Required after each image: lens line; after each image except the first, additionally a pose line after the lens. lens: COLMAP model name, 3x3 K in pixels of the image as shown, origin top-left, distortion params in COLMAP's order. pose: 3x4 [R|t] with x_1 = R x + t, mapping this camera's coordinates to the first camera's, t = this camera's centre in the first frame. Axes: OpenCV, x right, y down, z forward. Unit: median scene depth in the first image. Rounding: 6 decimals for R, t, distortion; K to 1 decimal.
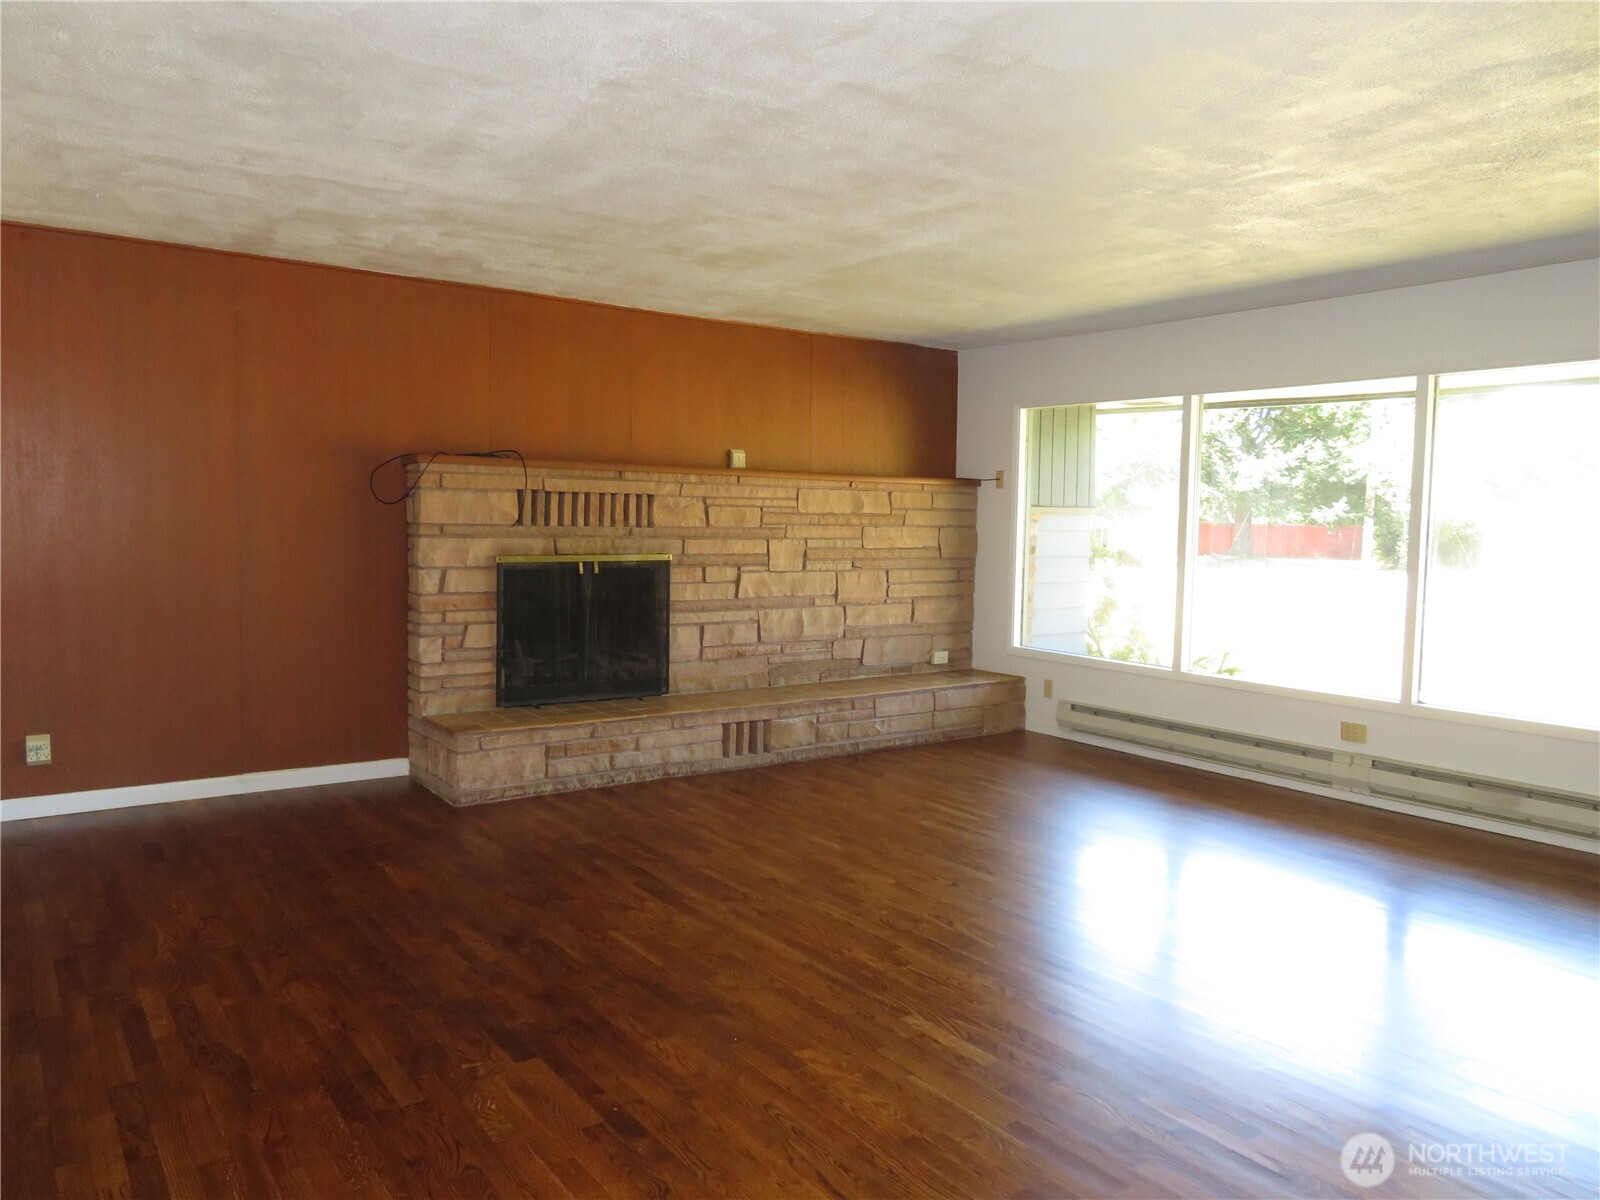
lens RADIAL K [[1140.7, 0, 800.0], [0, 1140.7, 600.0], [0, 0, 1]] dist [-0.005440, -0.001081]
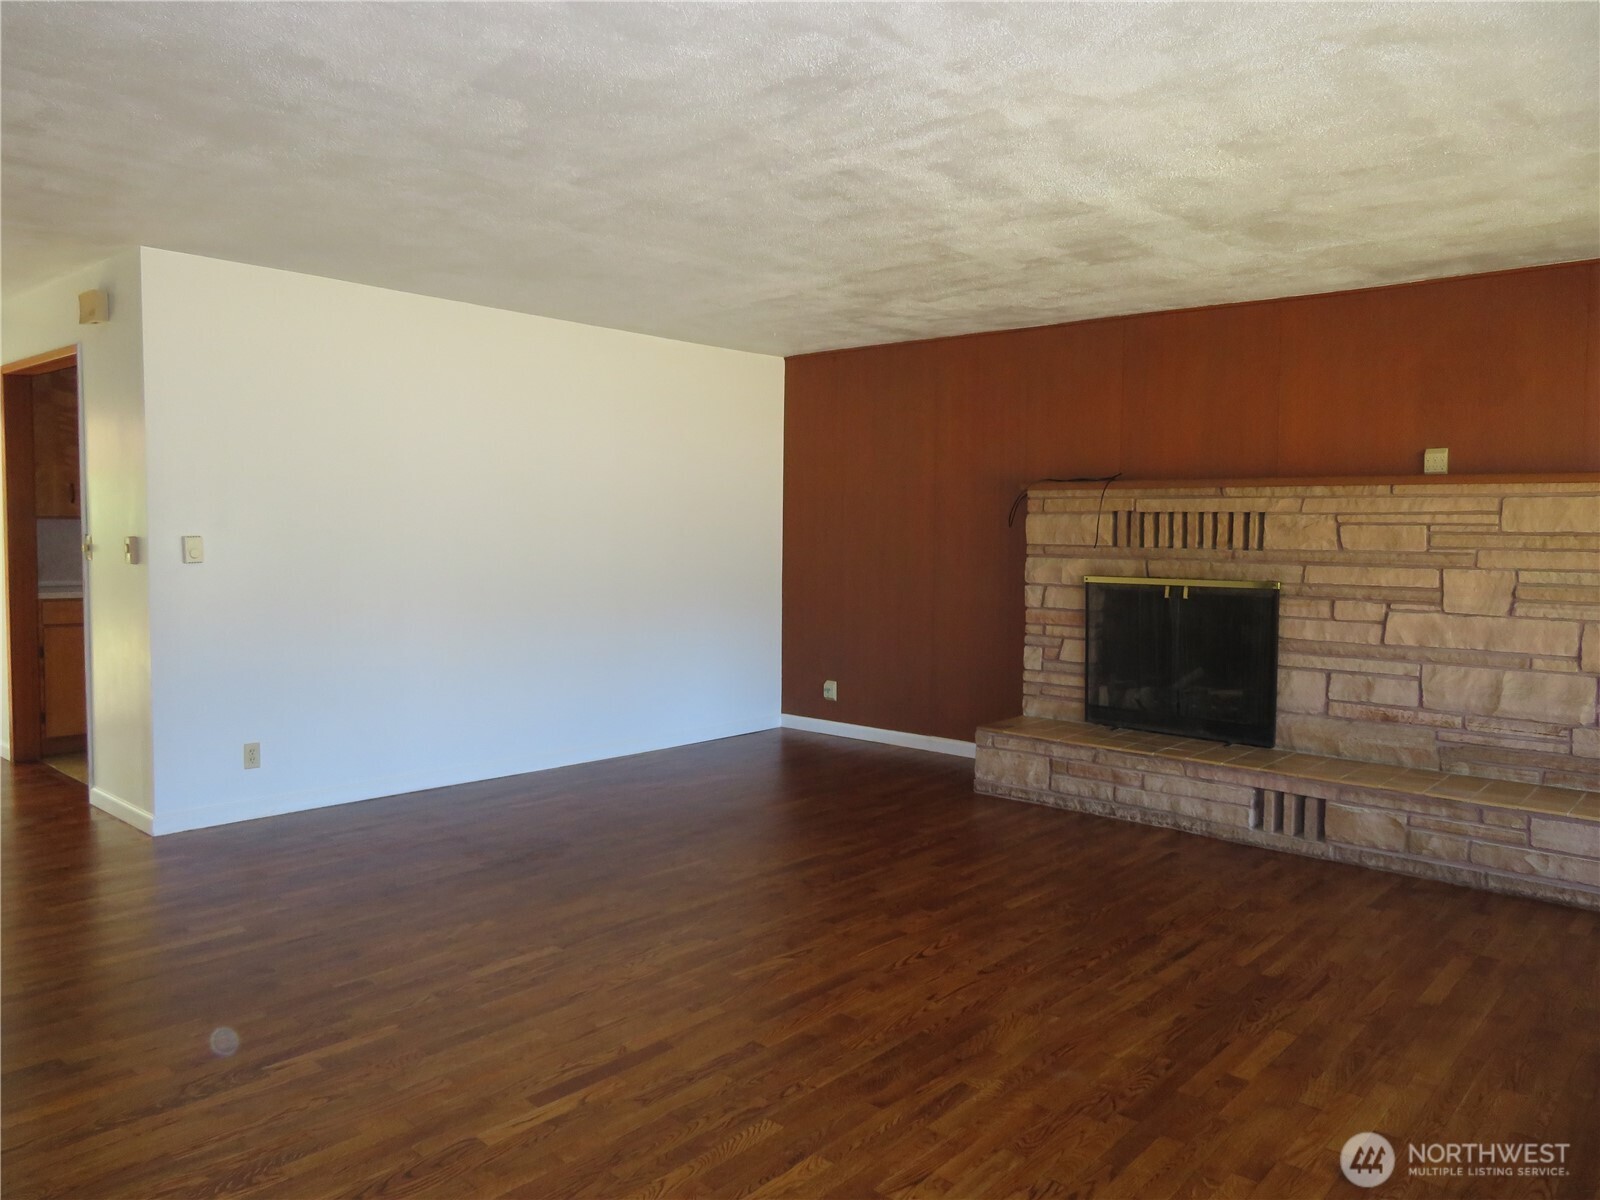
lens RADIAL K [[1140.7, 0, 800.0], [0, 1140.7, 600.0], [0, 0, 1]] dist [-0.005440, -0.001081]
pose [[0.217875, 0.045321, -0.974924, 0.641102], [-0.077564, 0.996566, 0.028993, -0.024438], [0.972890, 0.069302, 0.220642, 0.477386]]
